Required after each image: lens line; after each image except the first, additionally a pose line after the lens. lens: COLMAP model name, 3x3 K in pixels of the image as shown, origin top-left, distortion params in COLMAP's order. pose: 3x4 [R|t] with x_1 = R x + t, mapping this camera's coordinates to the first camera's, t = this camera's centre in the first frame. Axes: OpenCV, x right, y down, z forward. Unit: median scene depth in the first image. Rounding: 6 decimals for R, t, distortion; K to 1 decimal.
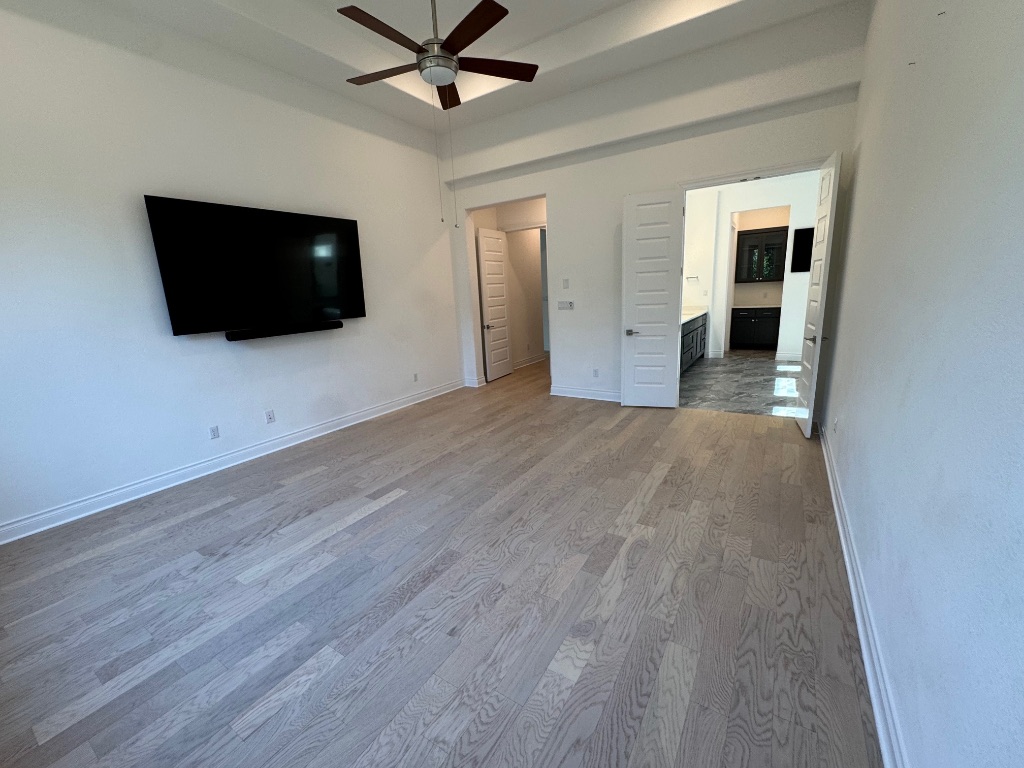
lens RADIAL K [[414.8, 0, 512.0], [0, 414.8, 384.0], [0, 0, 1]] dist [-0.001461, -0.000423]
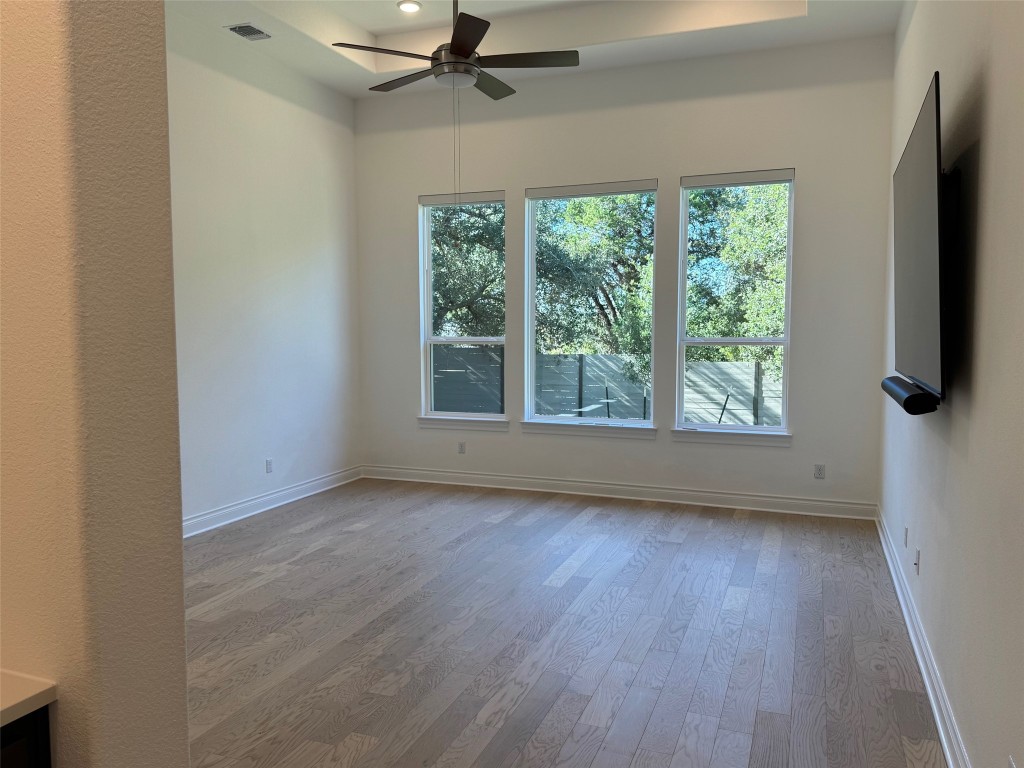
lens RADIAL K [[775.1, 0, 512.0], [0, 775.1, 384.0], [0, 0, 1]] dist [-0.001954, -0.002555]
pose [[-0.978552, 0.061037, -0.196751, 0.064461], [-0.000280, 0.954700, 0.297568, -0.573297], [0.206001, 0.291241, -0.934207, 2.485836]]
